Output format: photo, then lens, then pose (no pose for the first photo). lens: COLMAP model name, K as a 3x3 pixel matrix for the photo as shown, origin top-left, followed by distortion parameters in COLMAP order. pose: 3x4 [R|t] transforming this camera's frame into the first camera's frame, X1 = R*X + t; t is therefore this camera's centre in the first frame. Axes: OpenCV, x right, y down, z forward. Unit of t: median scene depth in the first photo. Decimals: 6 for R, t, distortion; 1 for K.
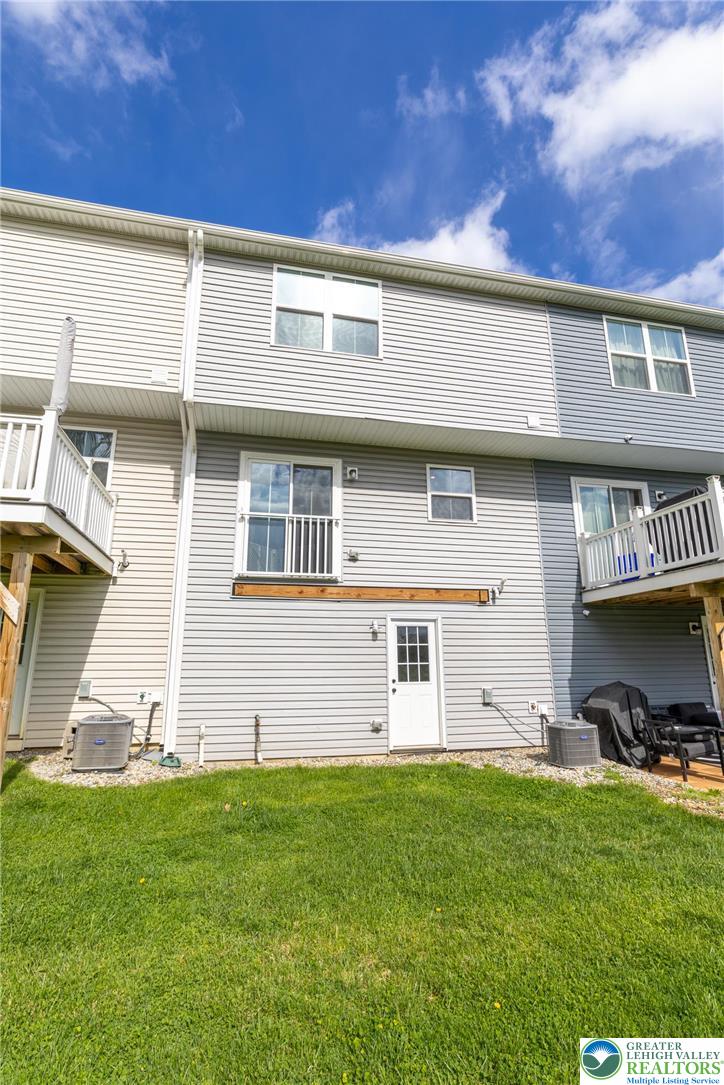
lens RADIAL K [[516.9, 0, 362.0], [0, 516.9, 536.1], [0, 0, 1]] dist [-0.009901, -0.000162]
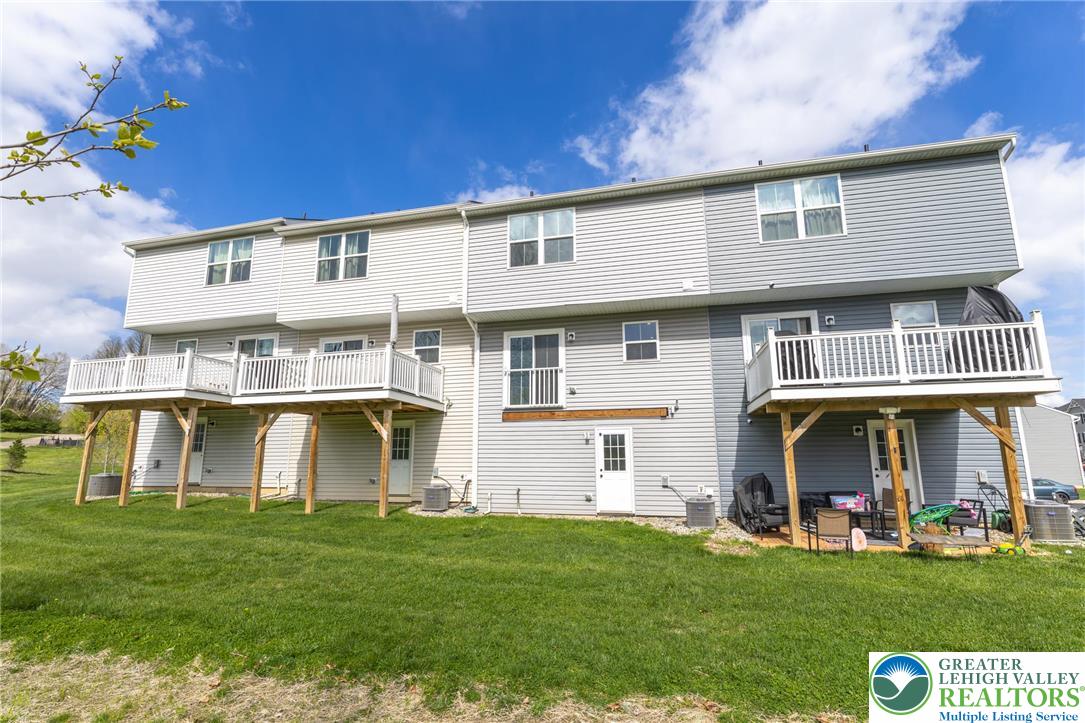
lens RADIAL K [[500.9, 0, 541.5], [0, 500.9, 365.7], [0, 0, 1]] dist [0.002289, 0.000098]
pose [[0.892936, -0.080808, -0.442871, 0.587154], [0.108456, 0.993397, 0.037415, -0.106652], [0.436924, -0.081441, 0.895804, -0.401105]]
